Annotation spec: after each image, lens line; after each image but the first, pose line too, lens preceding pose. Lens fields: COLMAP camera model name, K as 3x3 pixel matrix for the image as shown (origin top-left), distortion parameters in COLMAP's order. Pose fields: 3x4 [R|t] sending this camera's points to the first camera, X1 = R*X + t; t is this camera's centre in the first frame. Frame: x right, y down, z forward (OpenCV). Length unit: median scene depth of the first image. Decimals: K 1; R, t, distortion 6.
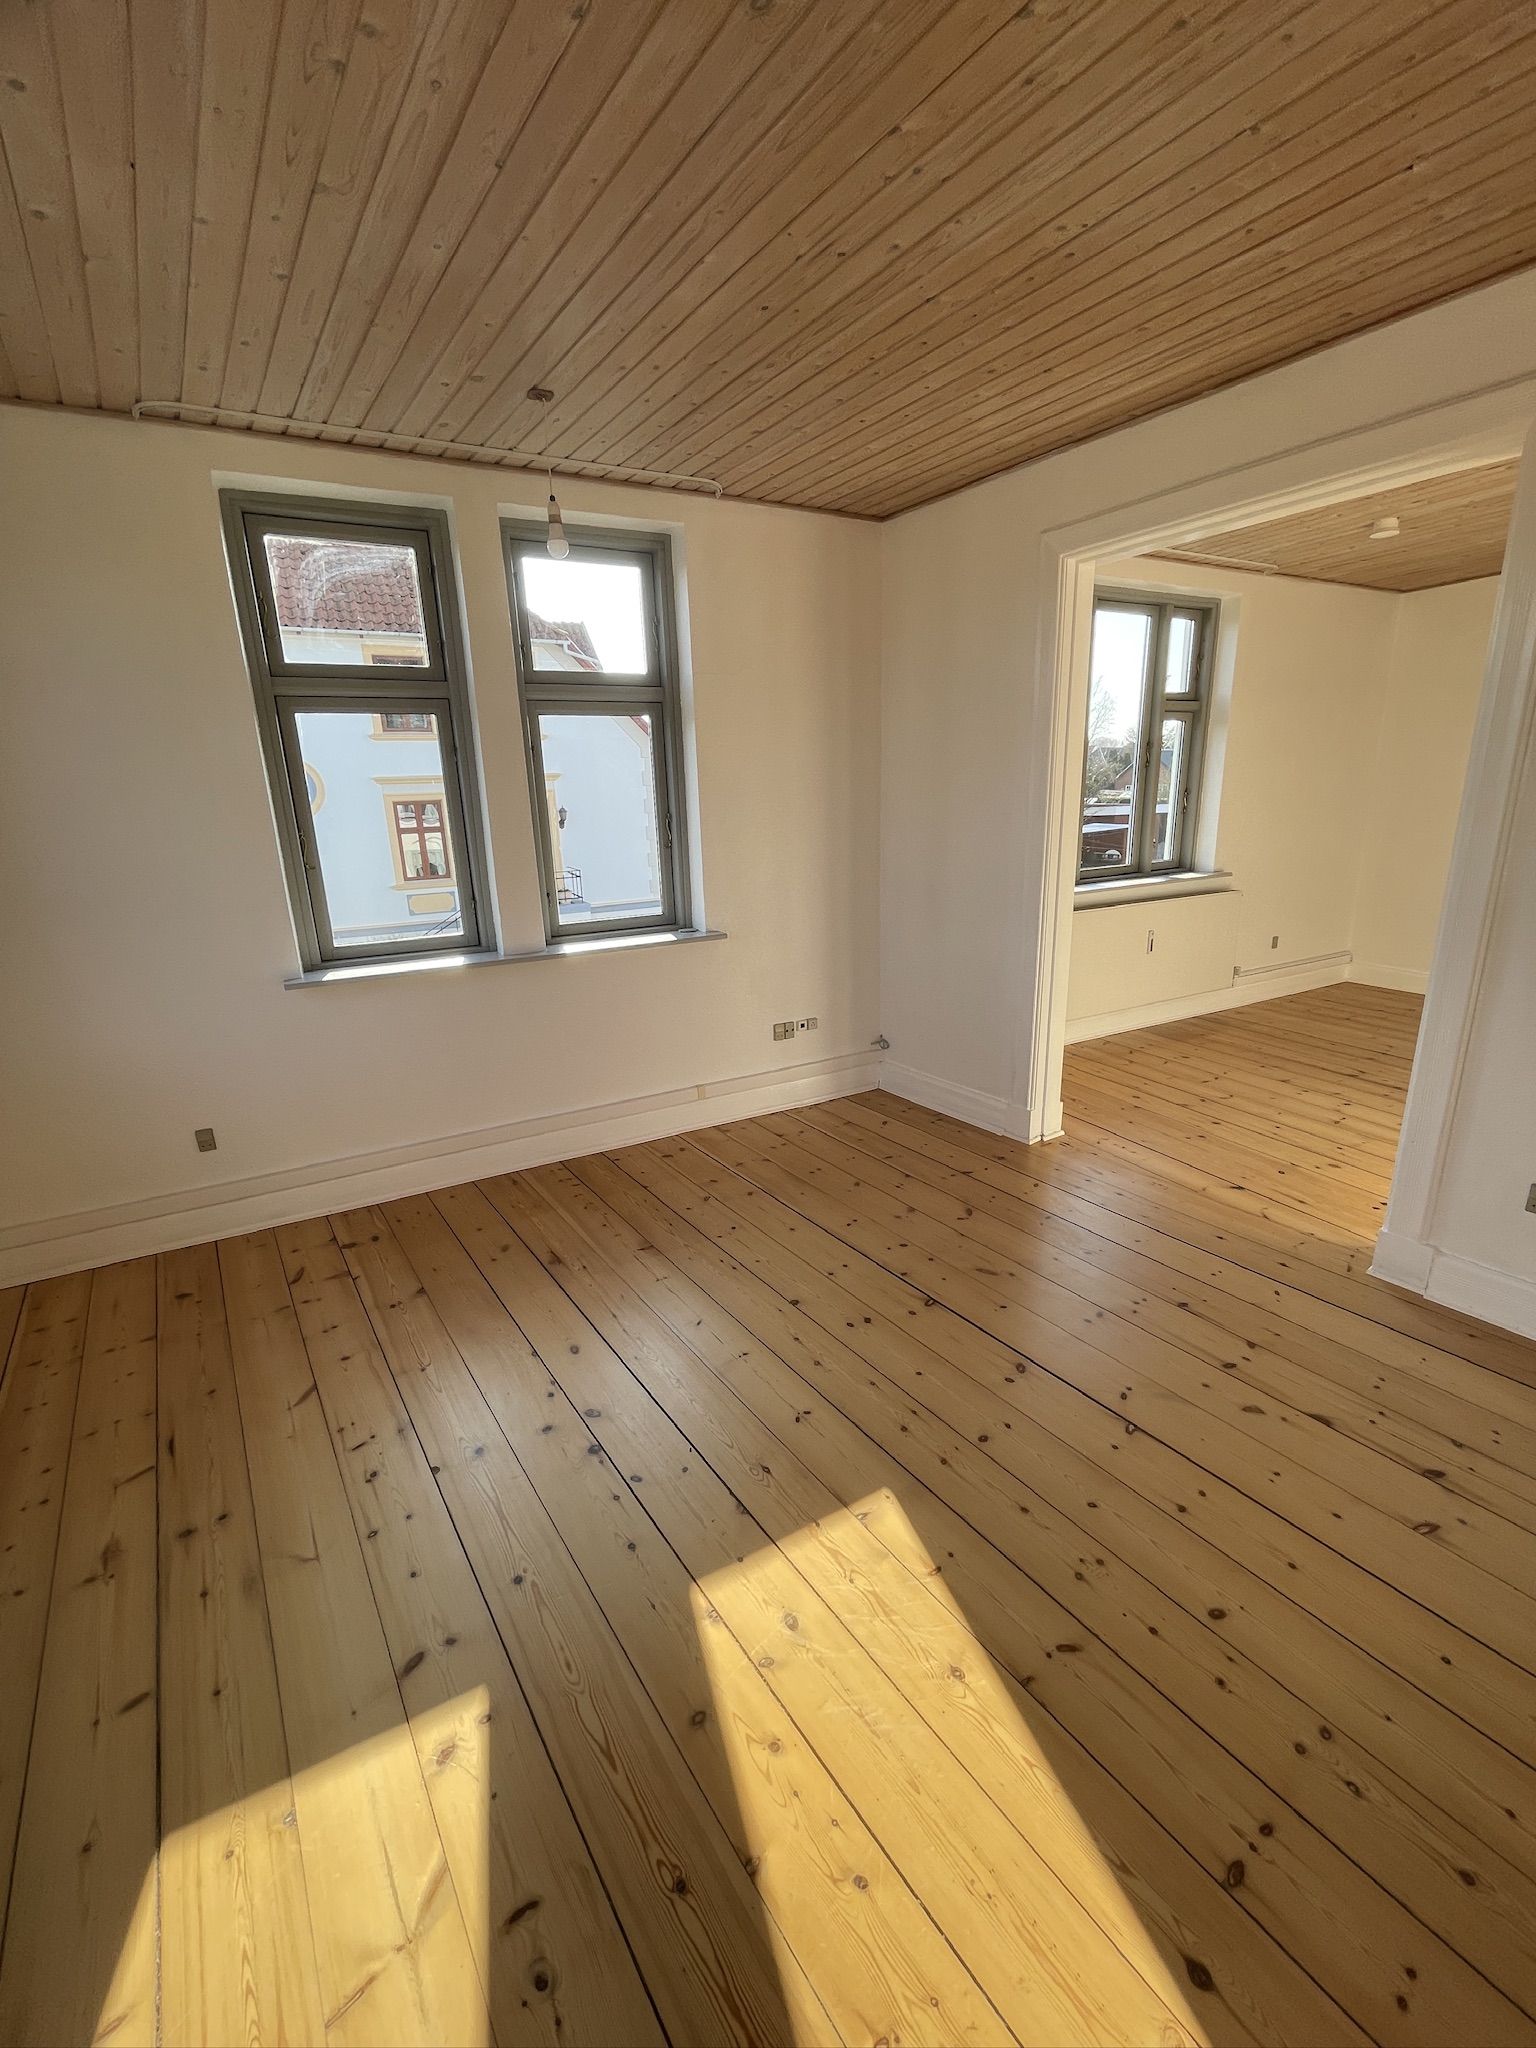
lens RADIAL K [[833.3, 0, 770.7], [0, 833.3, 1025.7], [0, 0, 1]] dist [-0.002120, -0.000578]
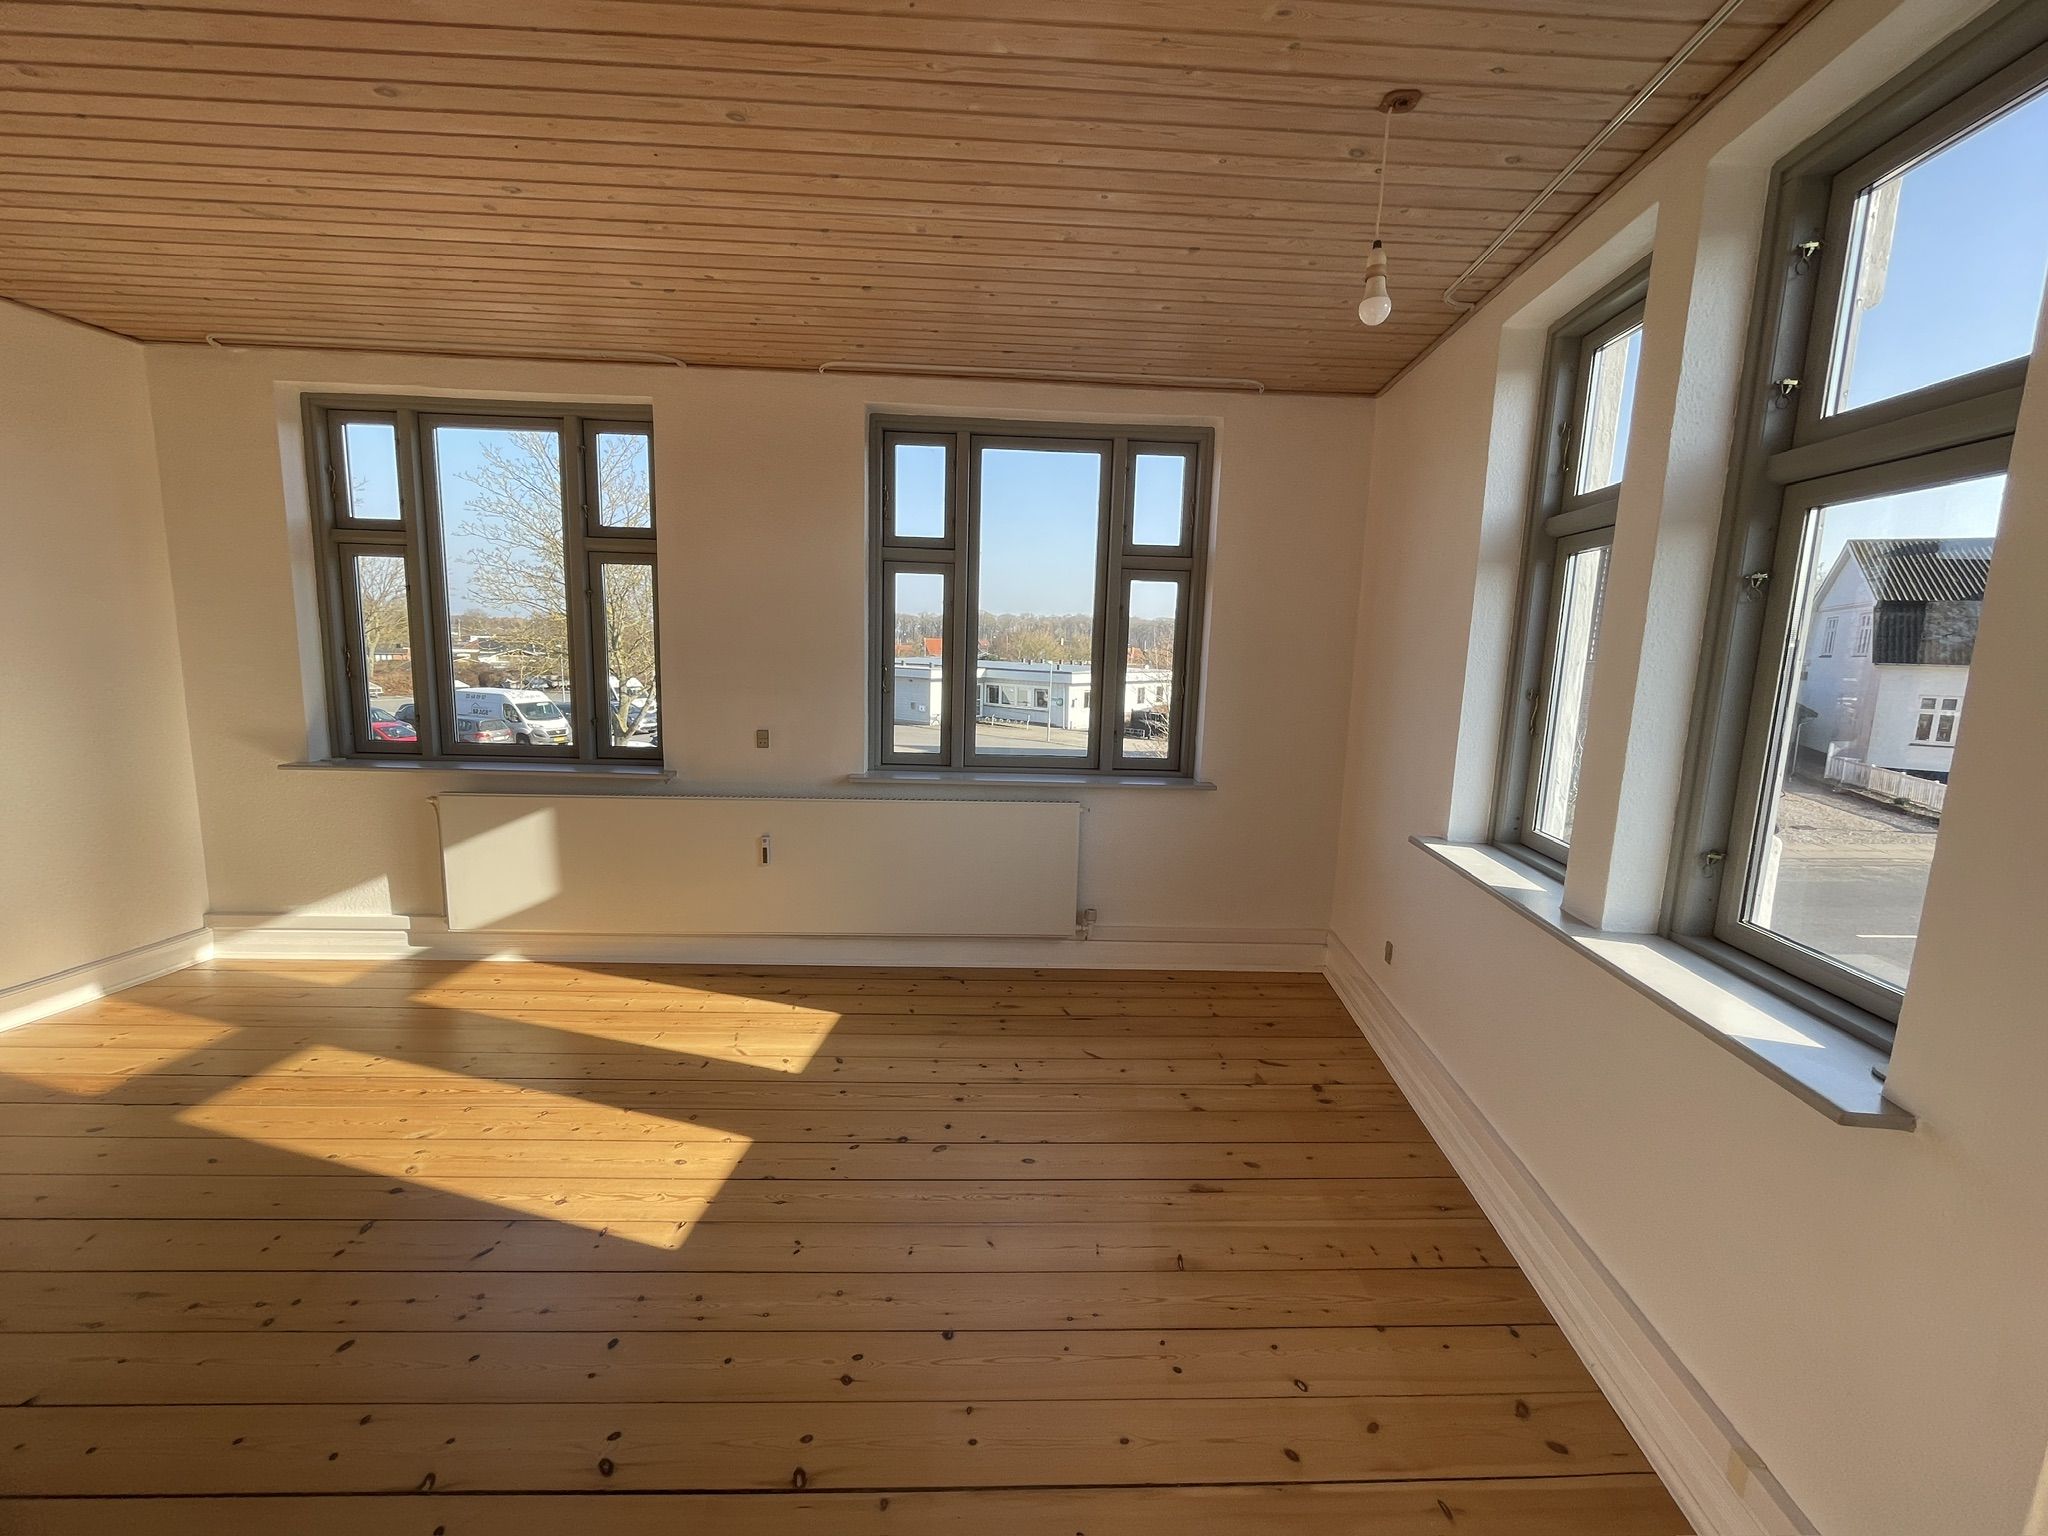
lens RADIAL K [[833.3, 0, 1024.0], [0, 833.3, 768.0], [0, 0, 1]] dist [-0.002120, -0.000578]
pose [[-0.548829, 0.140052, -0.824119, 0.576481], [-0.242202, 0.916936, 0.317122, -0.404857], [0.800078, 0.373649, -0.469320, 1.338461]]
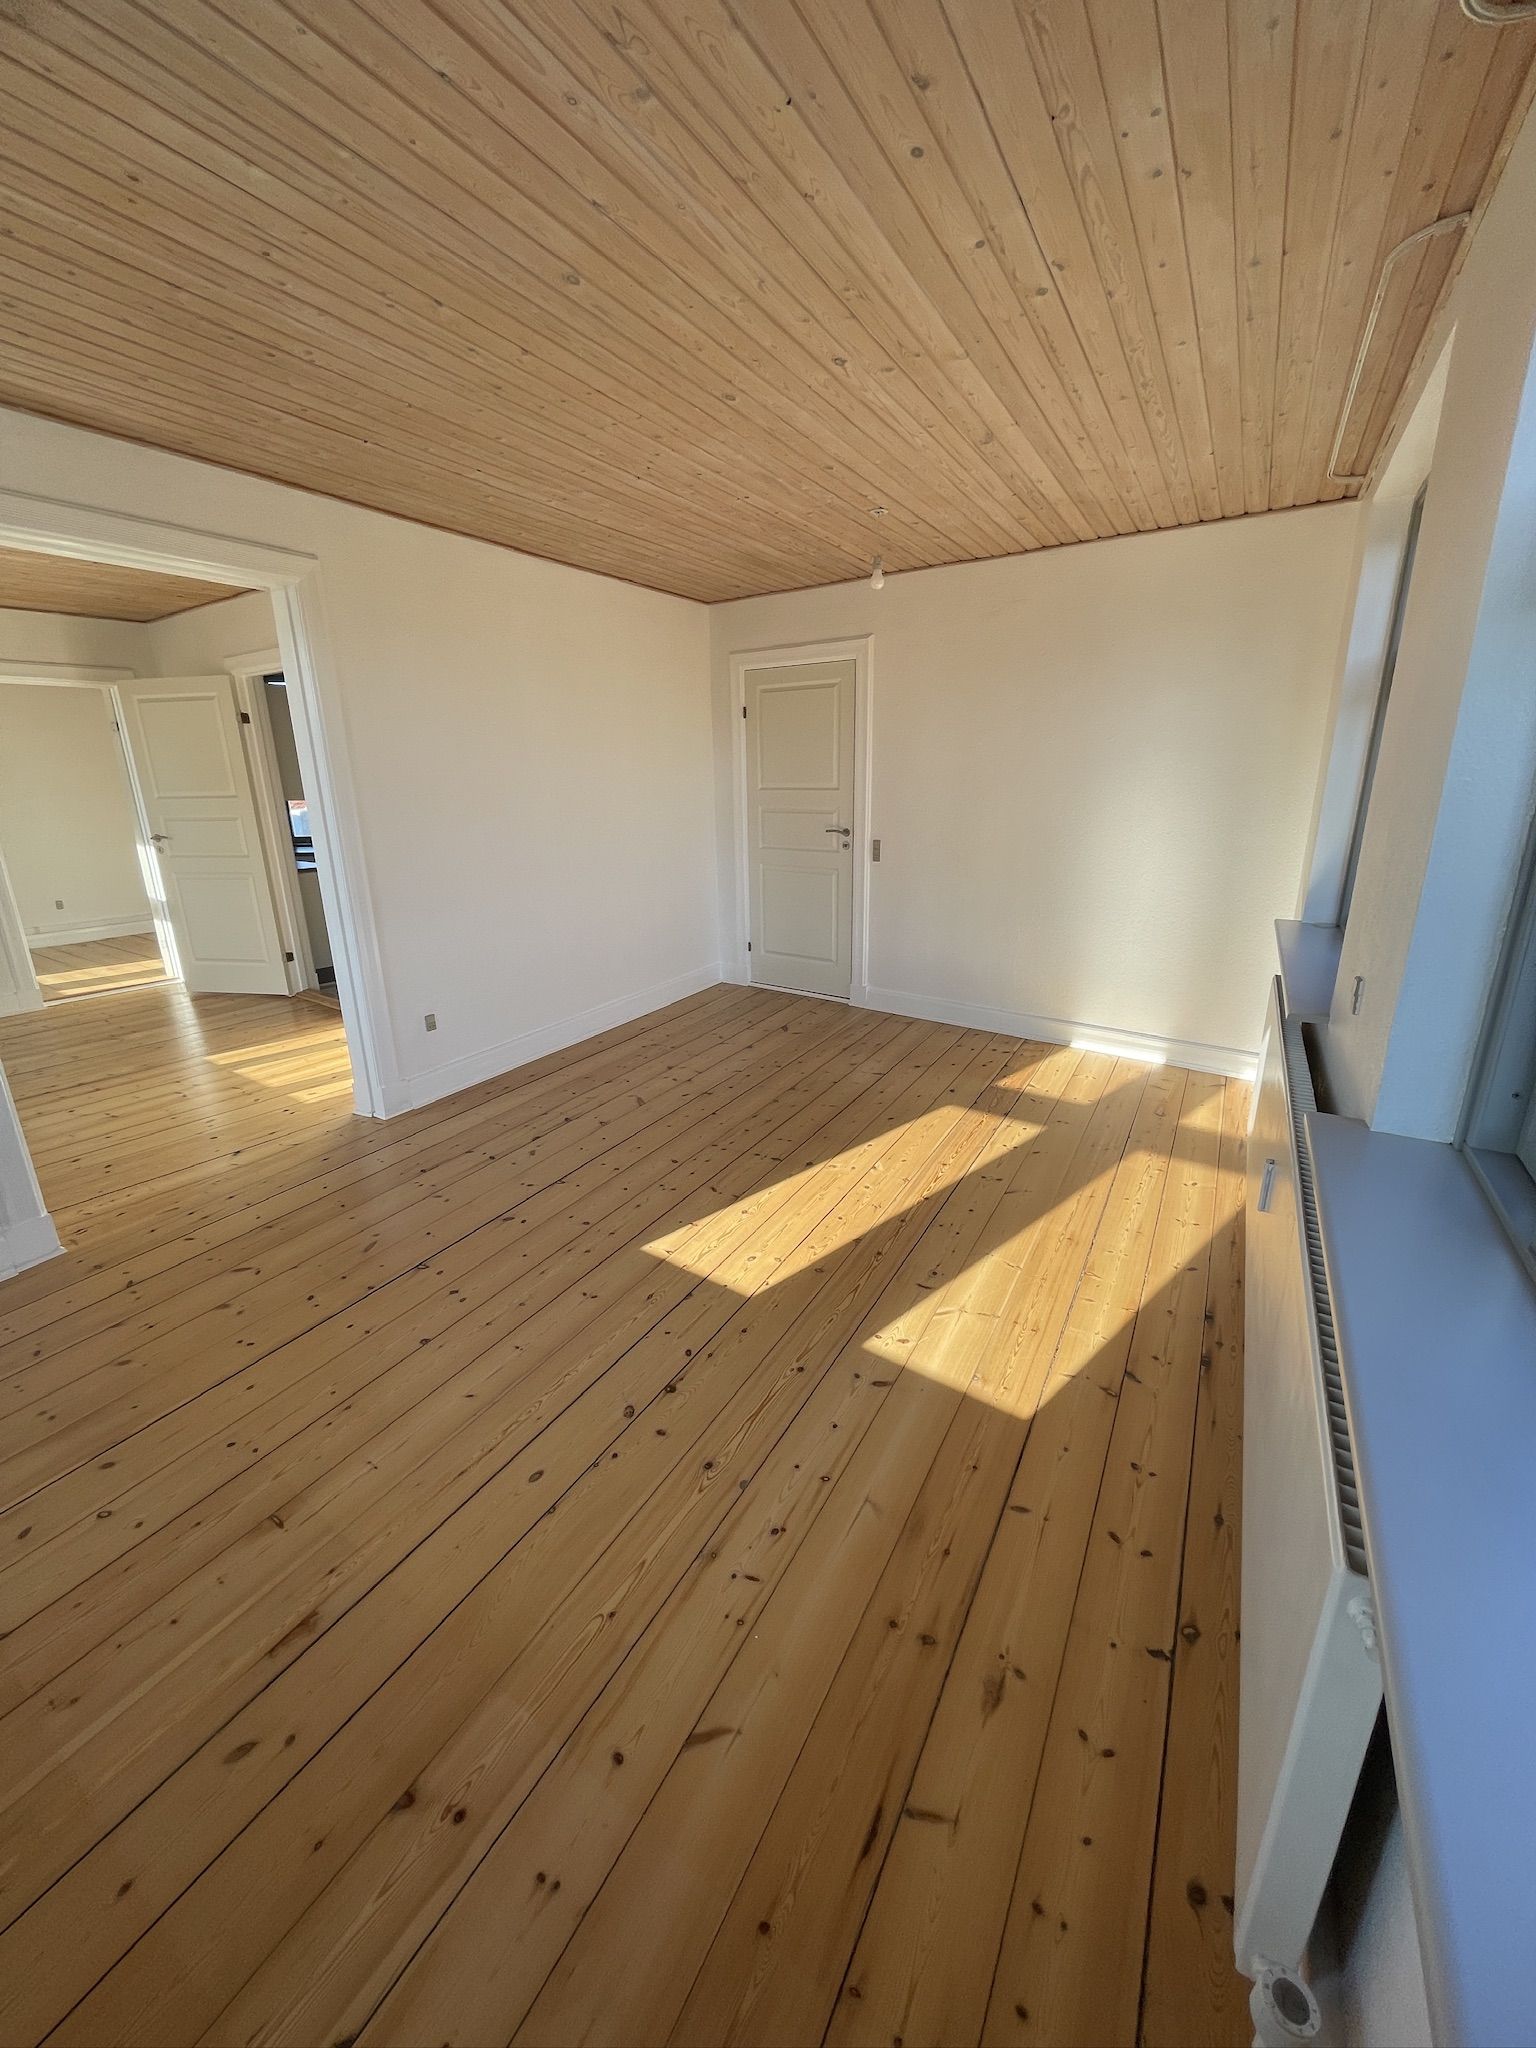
lens RADIAL K [[833.3, 0, 770.7], [0, 833.3, 1025.7], [0, 0, 1]] dist [-0.002120, -0.000578]
pose [[-0.431377, -0.229911, 0.872385, -0.971770], [0.272684, 0.888527, 0.369002, -0.248863], [-0.859975, 0.397064, -0.320597, 0.913230]]
